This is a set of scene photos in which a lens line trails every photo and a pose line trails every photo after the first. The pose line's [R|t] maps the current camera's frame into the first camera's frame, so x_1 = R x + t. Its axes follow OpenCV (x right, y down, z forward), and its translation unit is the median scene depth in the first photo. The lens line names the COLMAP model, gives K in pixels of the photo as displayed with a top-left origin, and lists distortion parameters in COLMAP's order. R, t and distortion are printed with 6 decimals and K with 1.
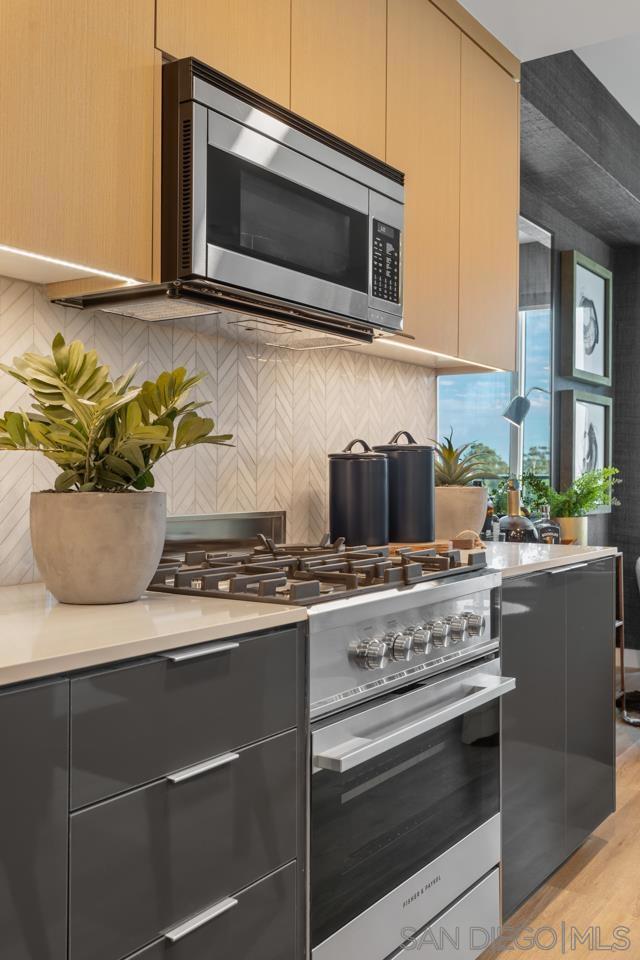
lens RADIAL K [[933.8, 0, 321.7], [0, 933.8, 469.9], [0, 0, 1]] dist [0.011975, 0.000000]
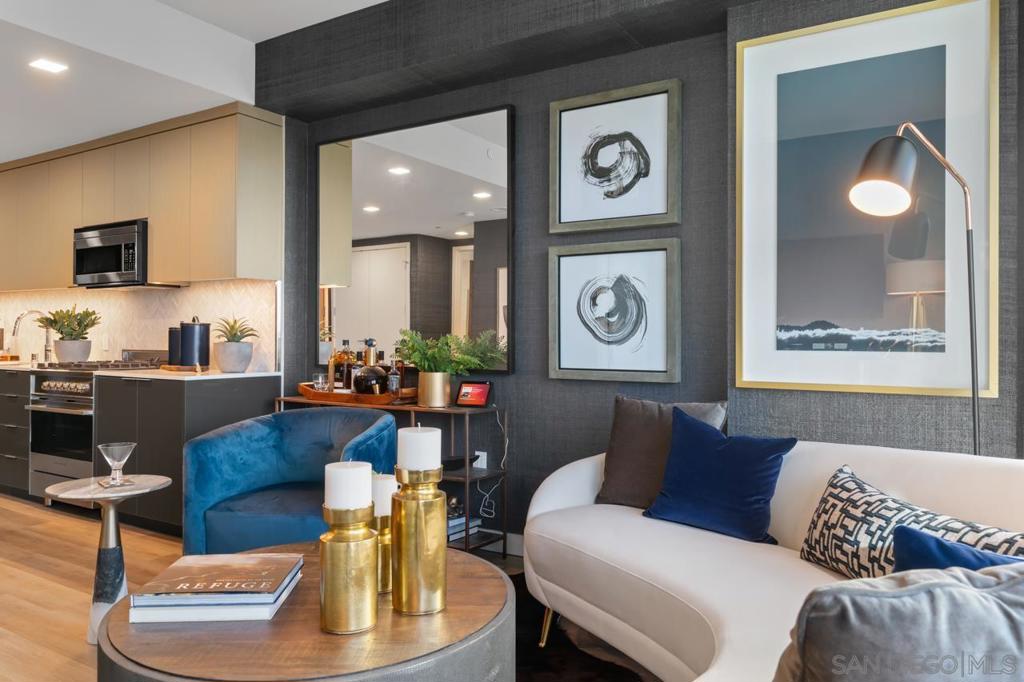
lens RADIAL K [[731.1, 0, 515.2], [0, 731.1, 330.3], [0, 0, 1]] dist [-0.005780, 0.009476]
pose [[0.035321, -0.011761, -0.999307, 2.122072], [0.003603, 0.999926, -0.011641, 0.017001], [0.999370, -0.003190, 0.035361, 1.953020]]
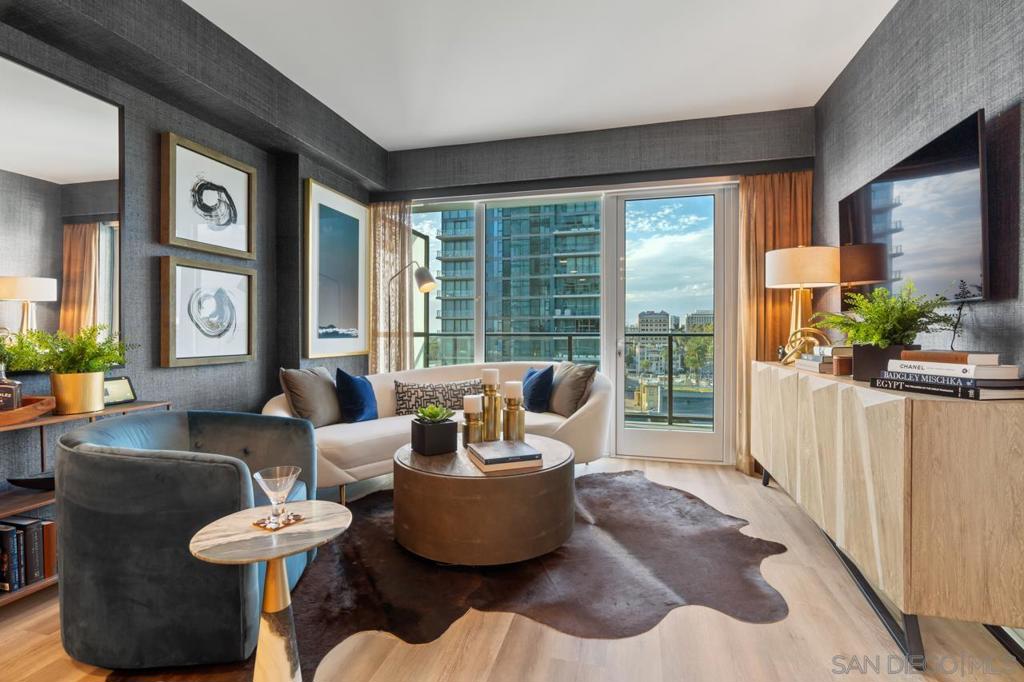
lens RADIAL K [[465.3, 0, 515.0], [0, 465.3, 331.2], [0, 0, 1]] dist [-0.002307, 0.001750]
pose [[0.940638, 0.002107, 0.339405, 0.988668], [-0.003952, 0.999981, 0.004748, 0.001850], [-0.339388, -0.005807, 0.940628, 0.696650]]
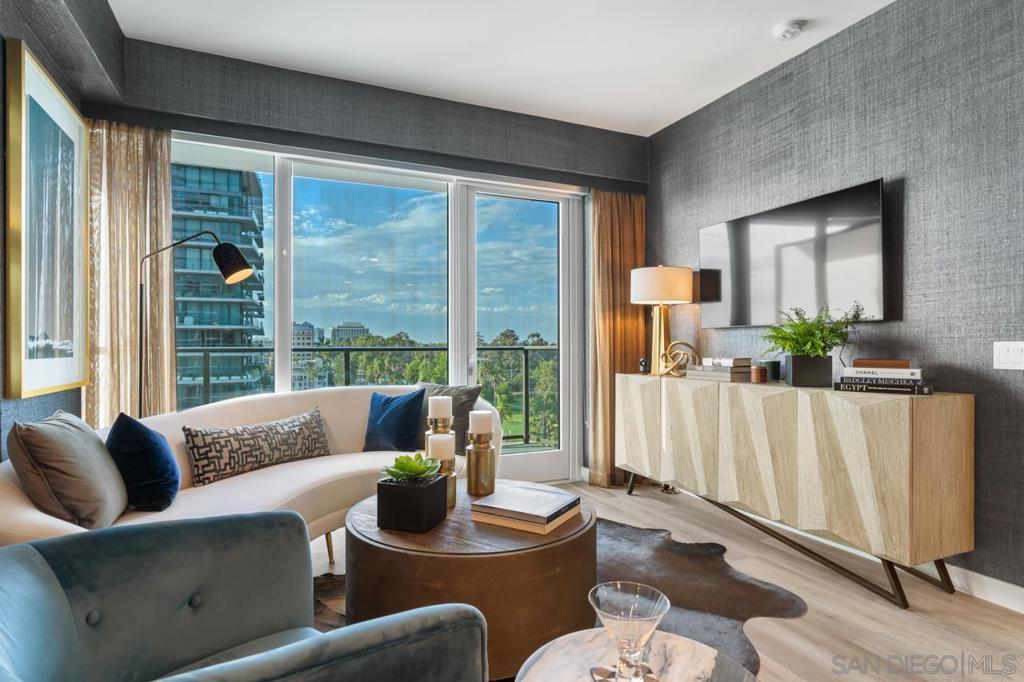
lens RADIAL K [[533.0, 0, 510.4], [0, 533.0, 345.4], [0, 0, 1]] dist [-0.004562, 0.001053]
pose [[0.531162, 0.001423, 0.847269, 0.514487], [-0.004956, 0.999987, 0.001427, 0.007746], [-0.847256, -0.004957, 0.531162, 1.263620]]
